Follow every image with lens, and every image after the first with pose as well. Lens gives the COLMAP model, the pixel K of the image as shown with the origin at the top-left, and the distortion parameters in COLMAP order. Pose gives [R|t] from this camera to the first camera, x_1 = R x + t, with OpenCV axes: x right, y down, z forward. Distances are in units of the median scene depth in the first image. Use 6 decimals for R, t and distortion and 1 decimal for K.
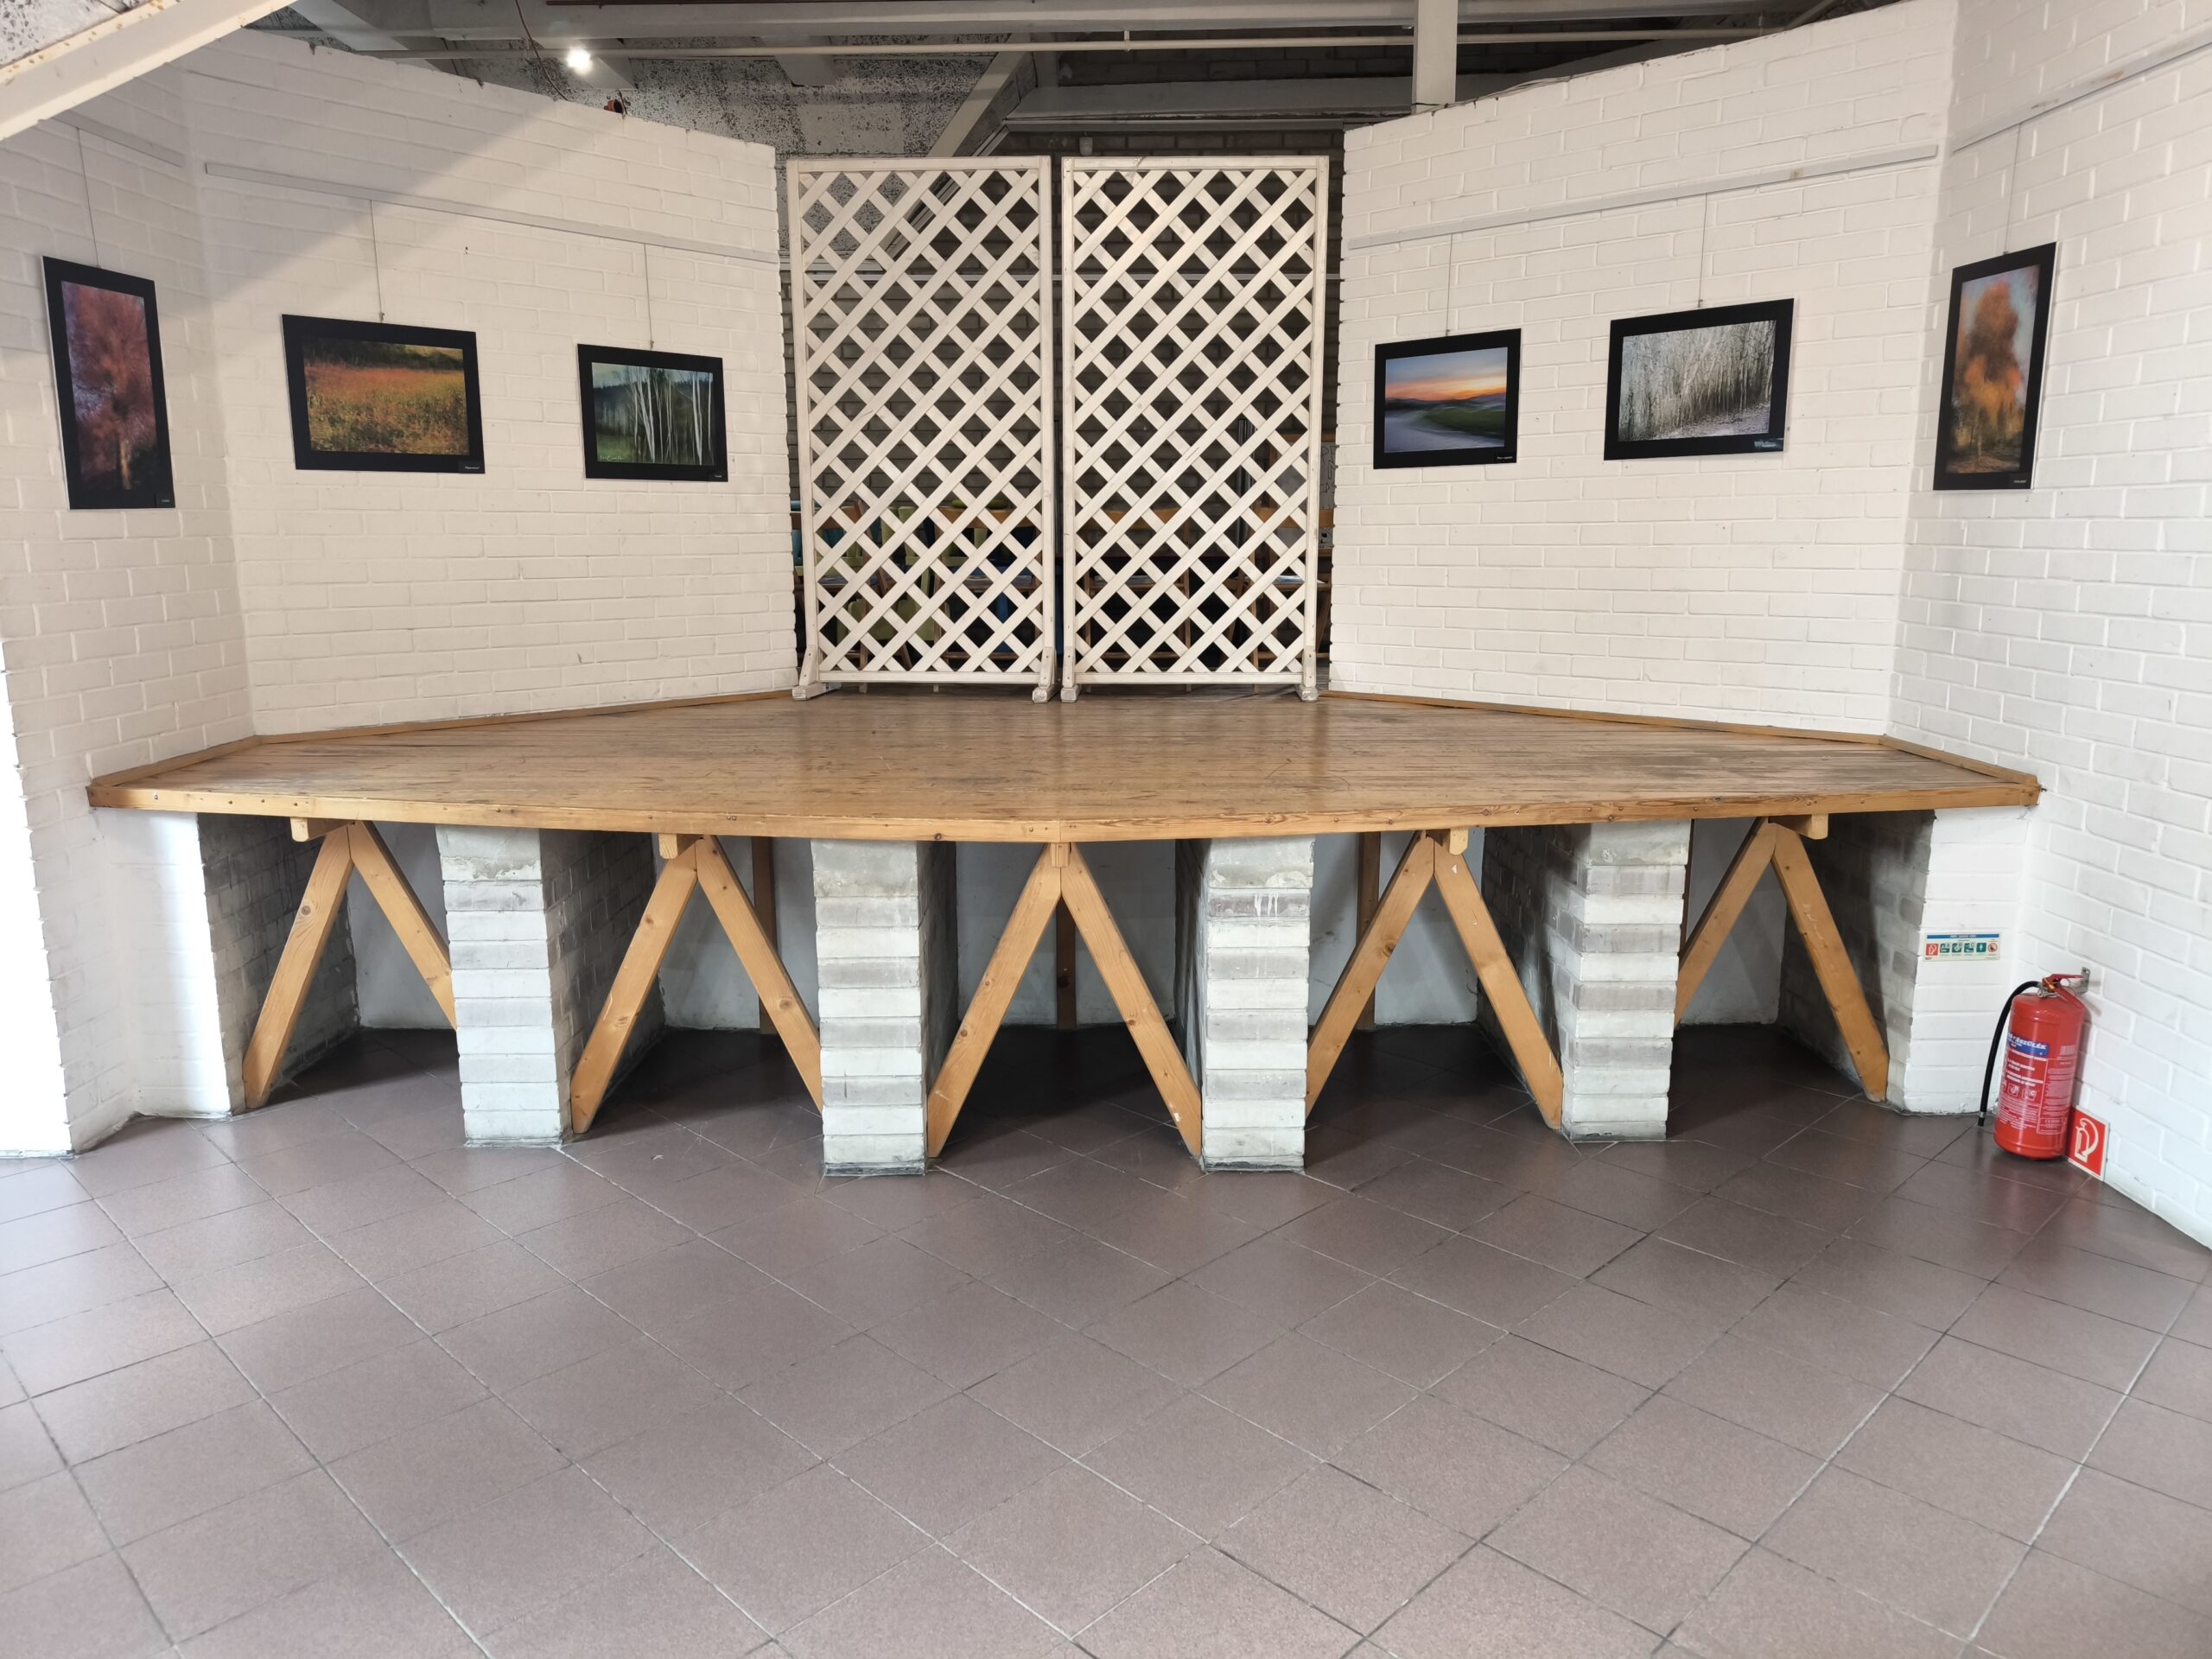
lens RADIAL K [[1549.0, 0, 1102.6], [0, 1549.0, 821.4], [0, 0, 1]] dist [0.043150, -0.031601]
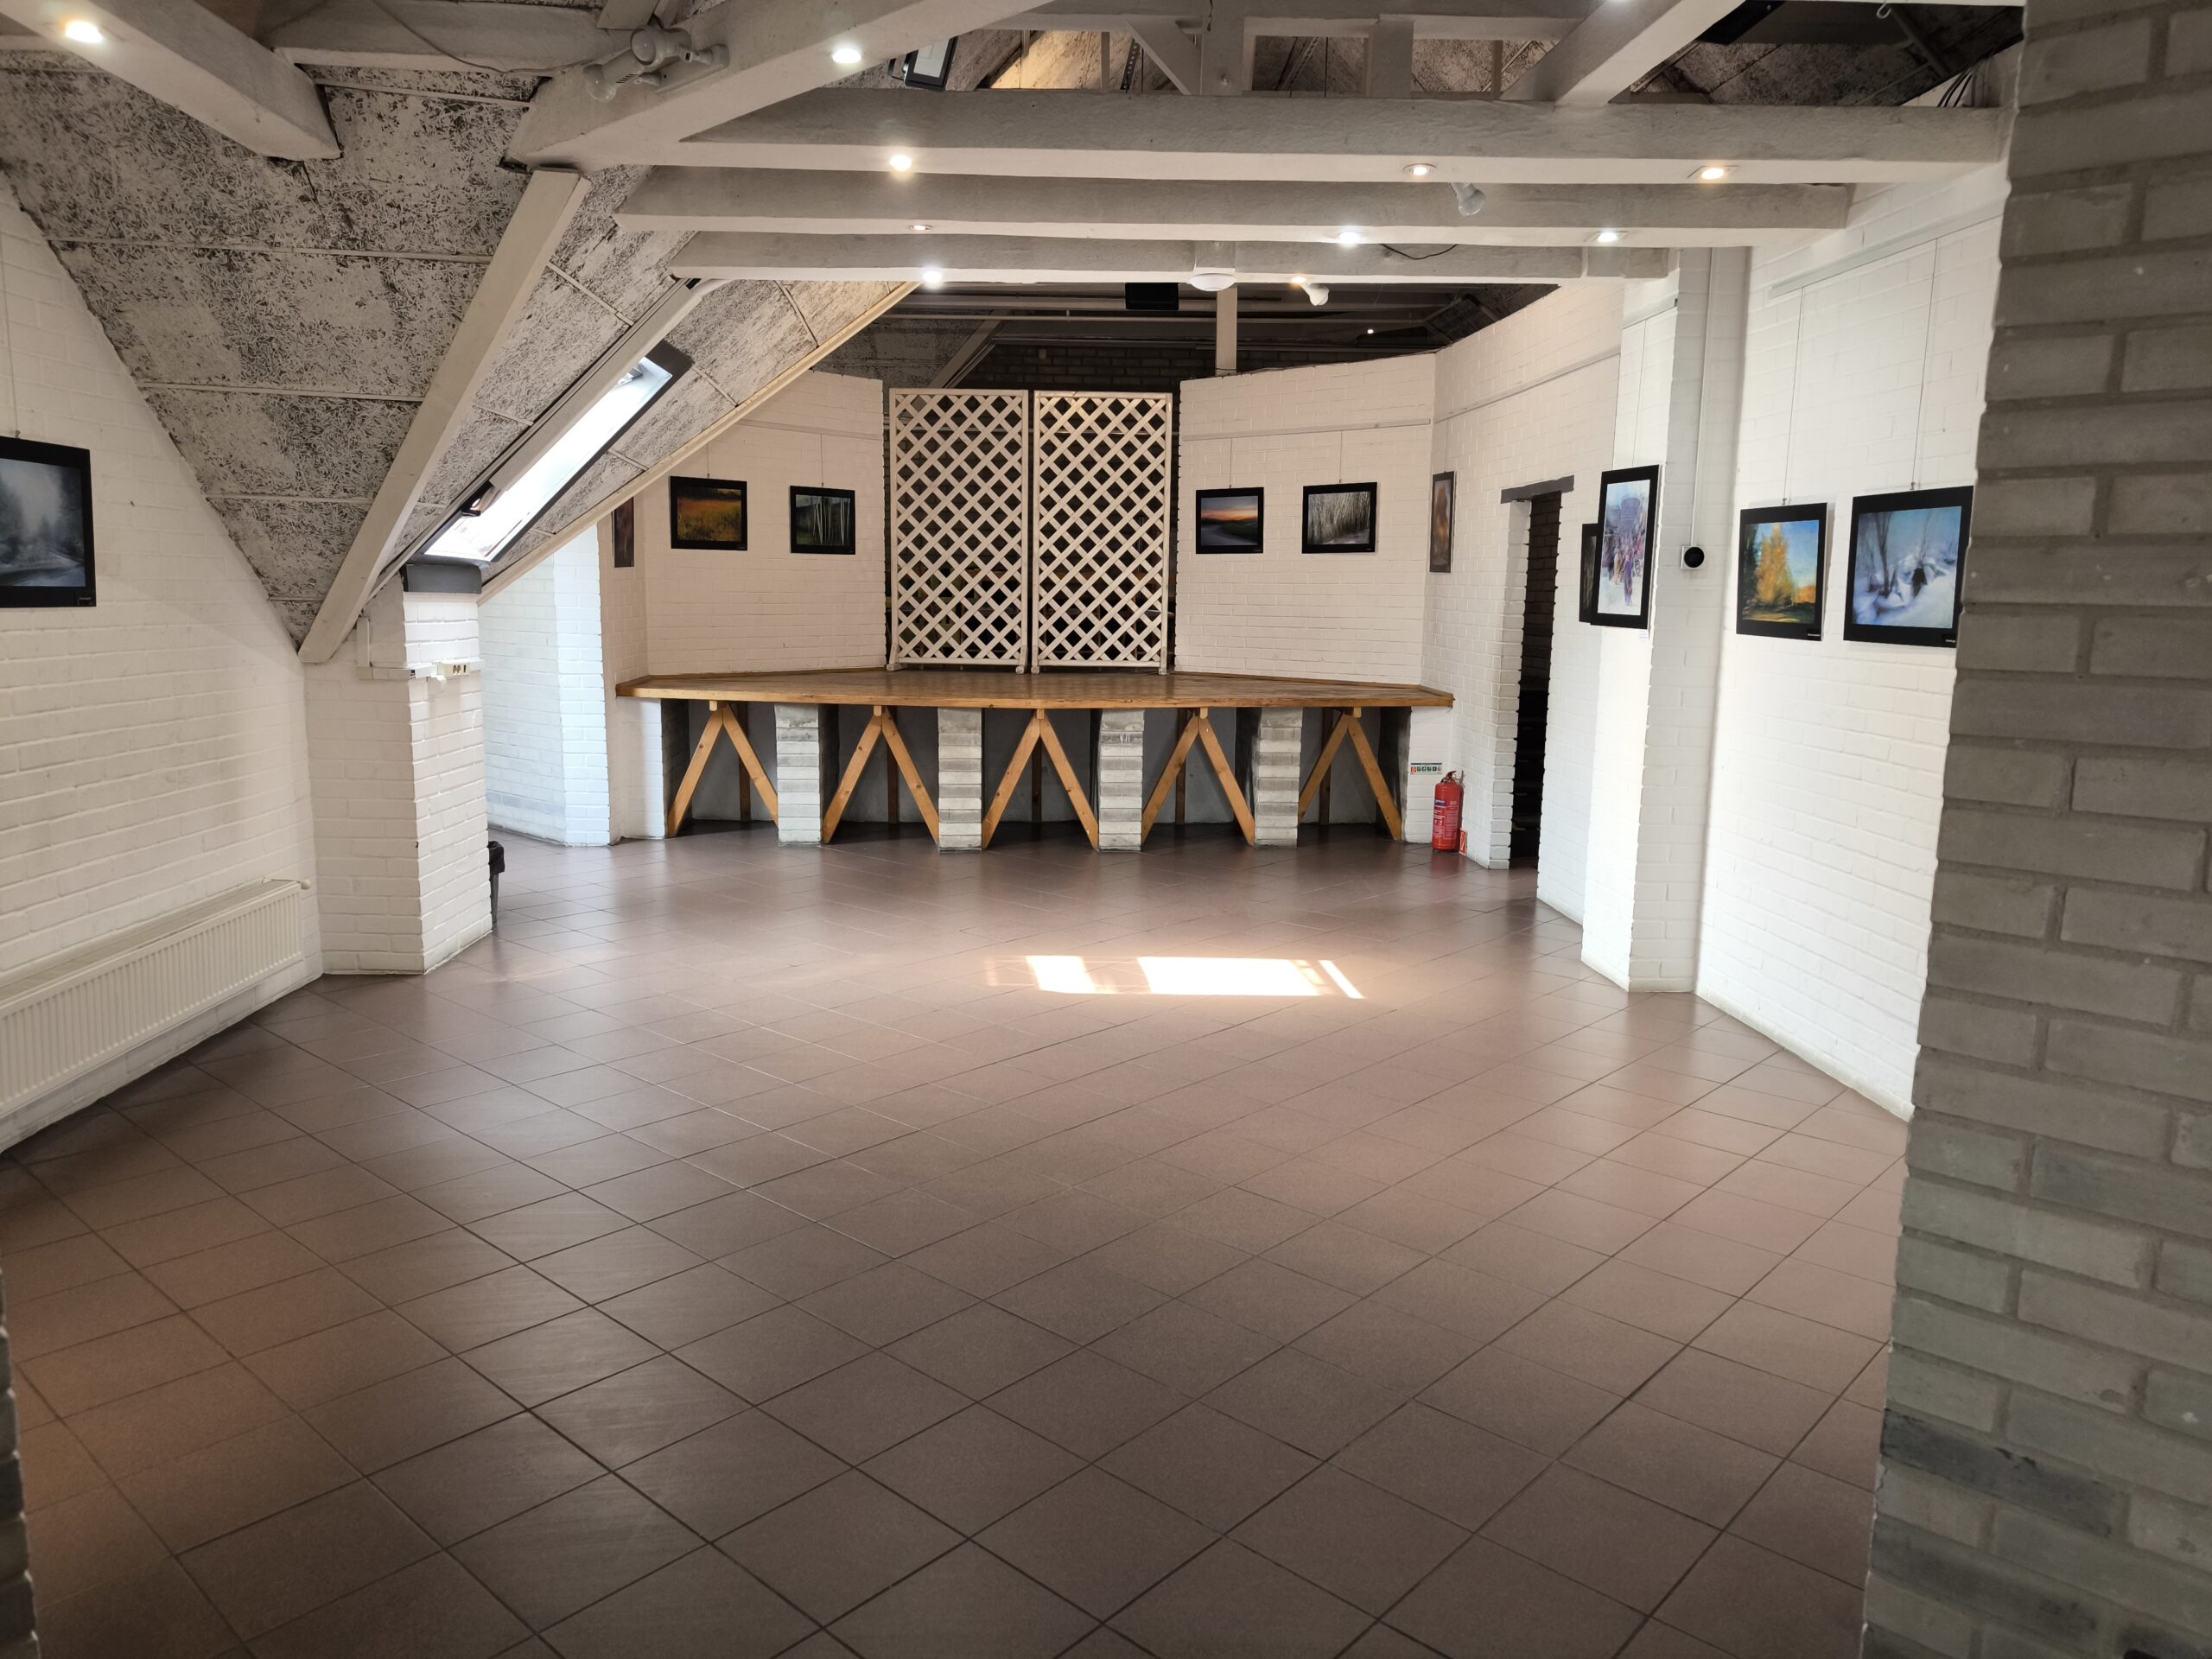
lens RADIAL K [[1549.0, 0, 1115.1], [0, 1549.0, 831.9], [0, 0, 1]] dist [0.043150, -0.031601]
pose [[0.998578, 0.007615, 0.052757, -0.024192], [-0.006167, 0.999601, -0.027555, 0.175375], [-0.052945, 0.027191, 0.998227, -0.927883]]
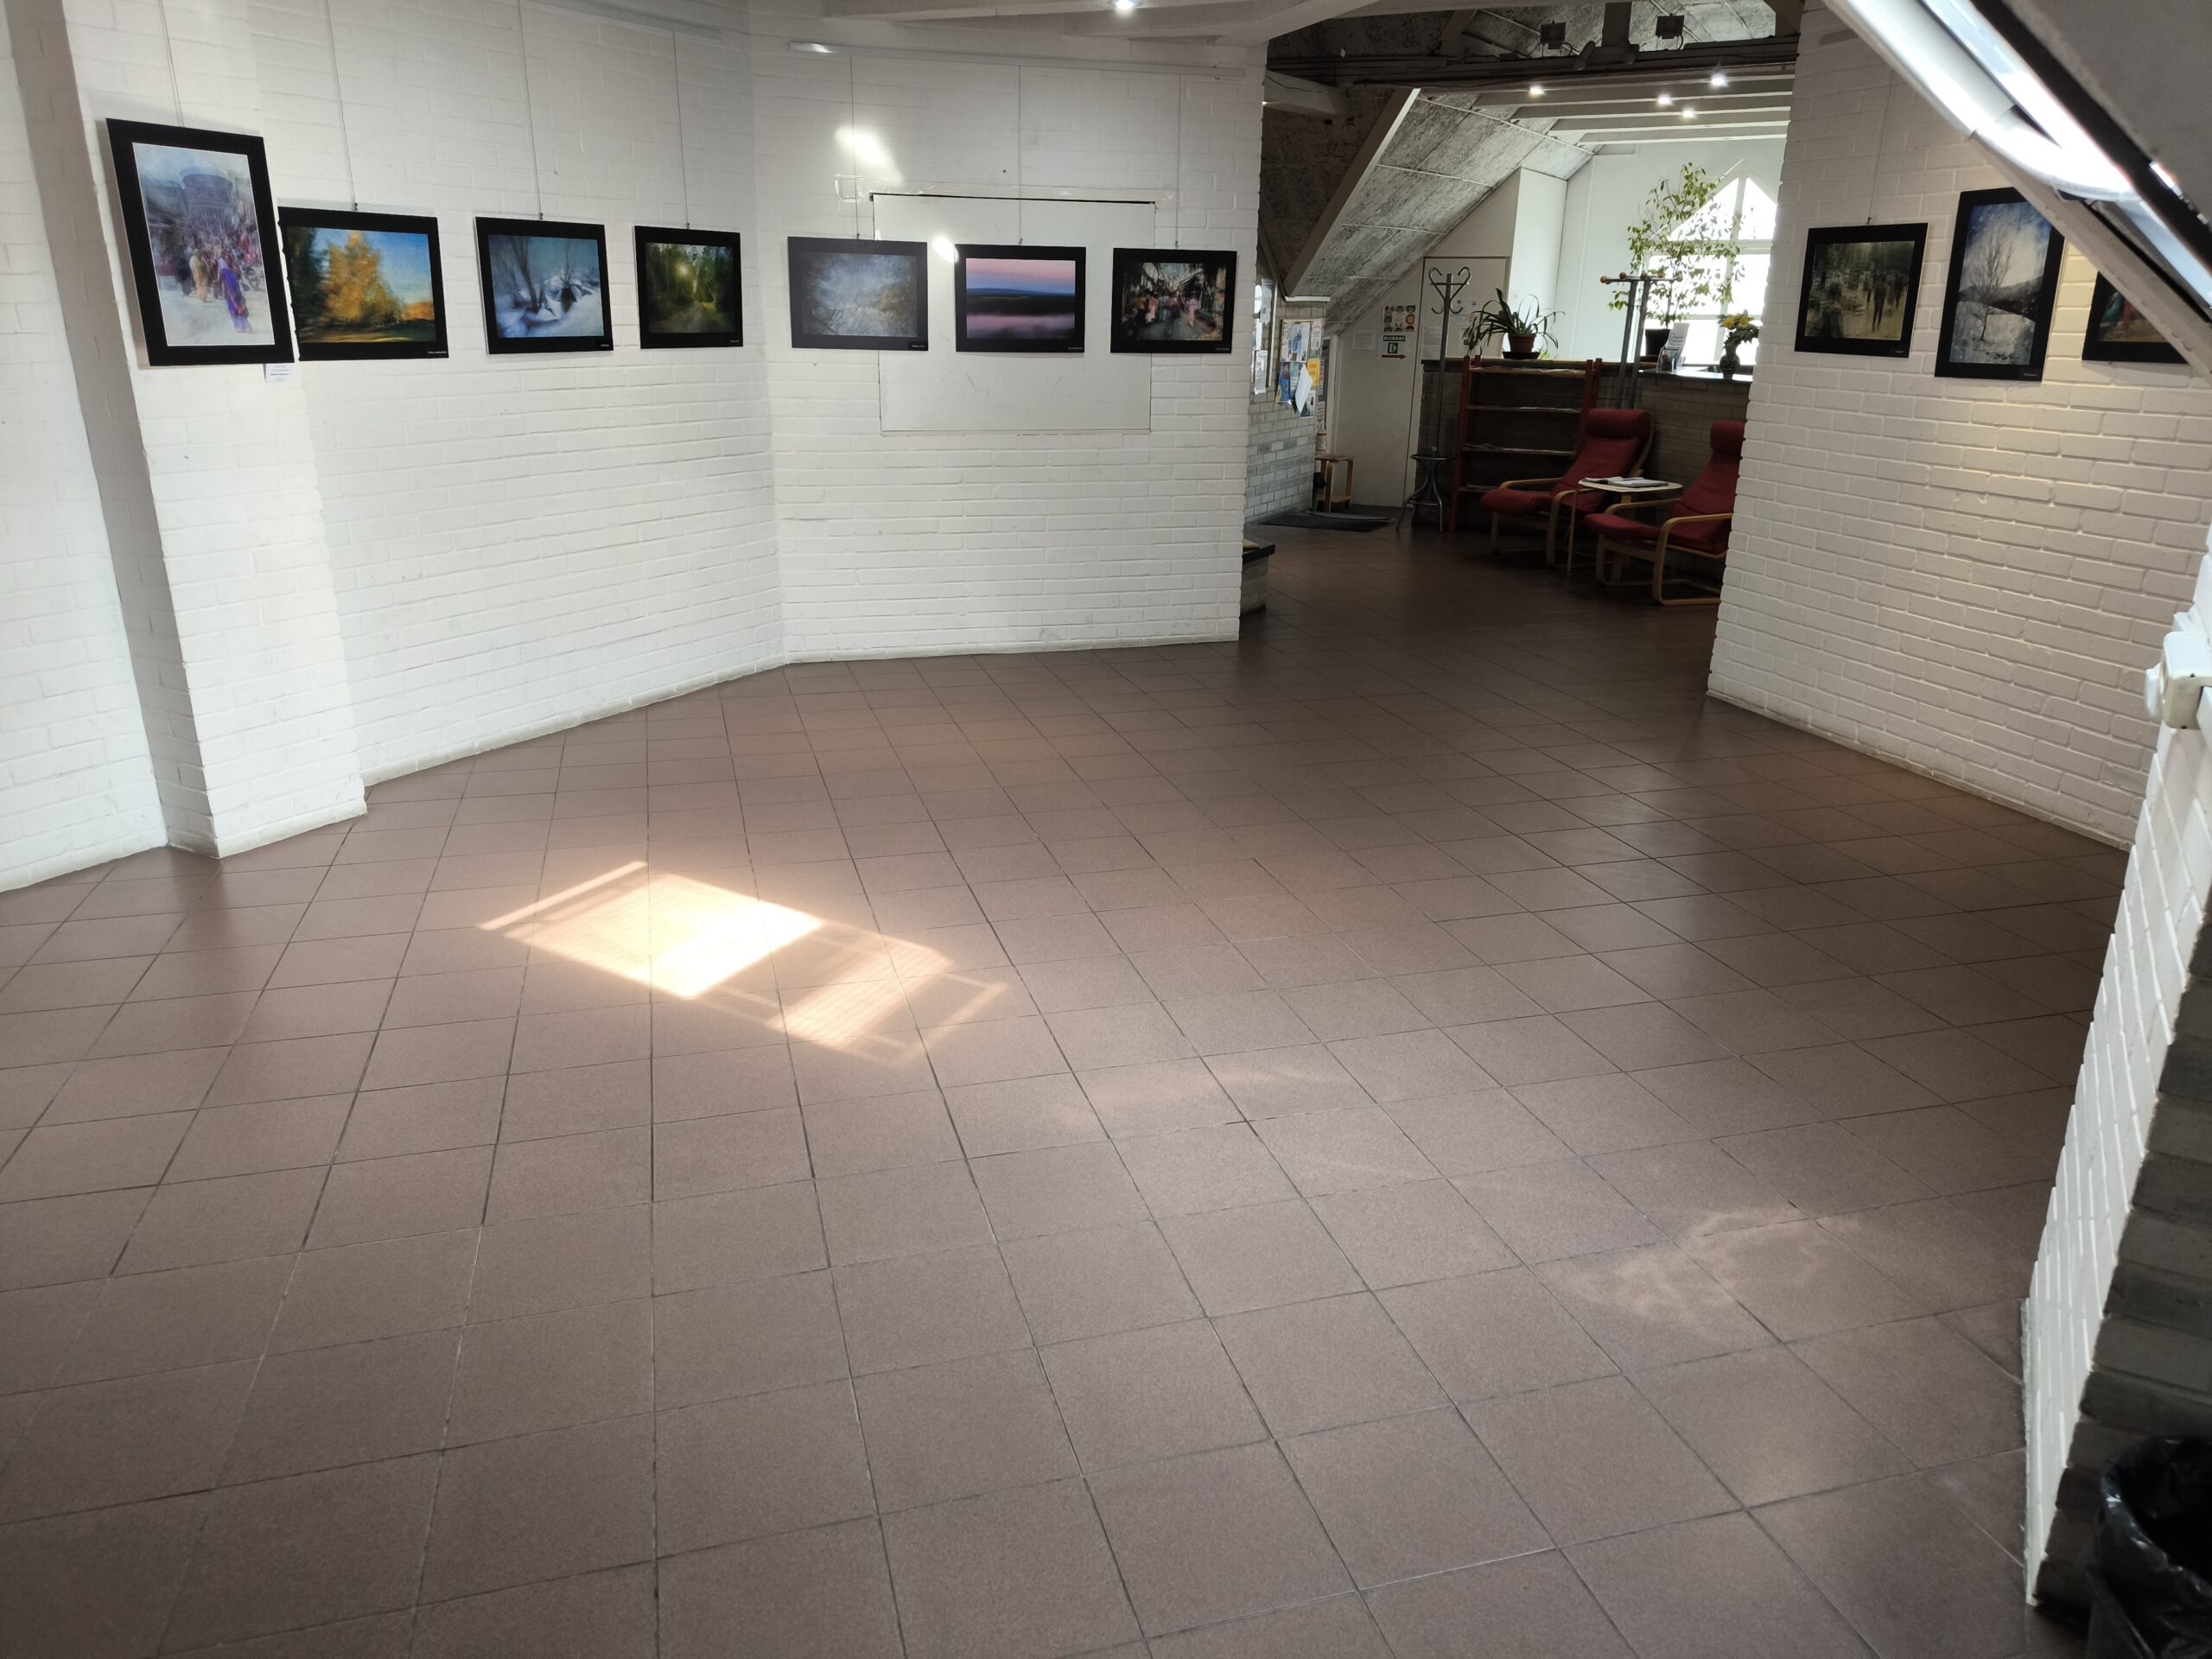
lens RADIAL K [[1549.0, 0, 1111.7], [0, 1549.0, 824.0], [0, 0, 1]] dist [0.043150, -0.031601]
pose [[-0.878777, -0.164568, 0.447961, -0.600106], [0.076655, 0.877800, 0.472855, -0.307962], [-0.471037, 0.449872, -0.758775, 1.490183]]
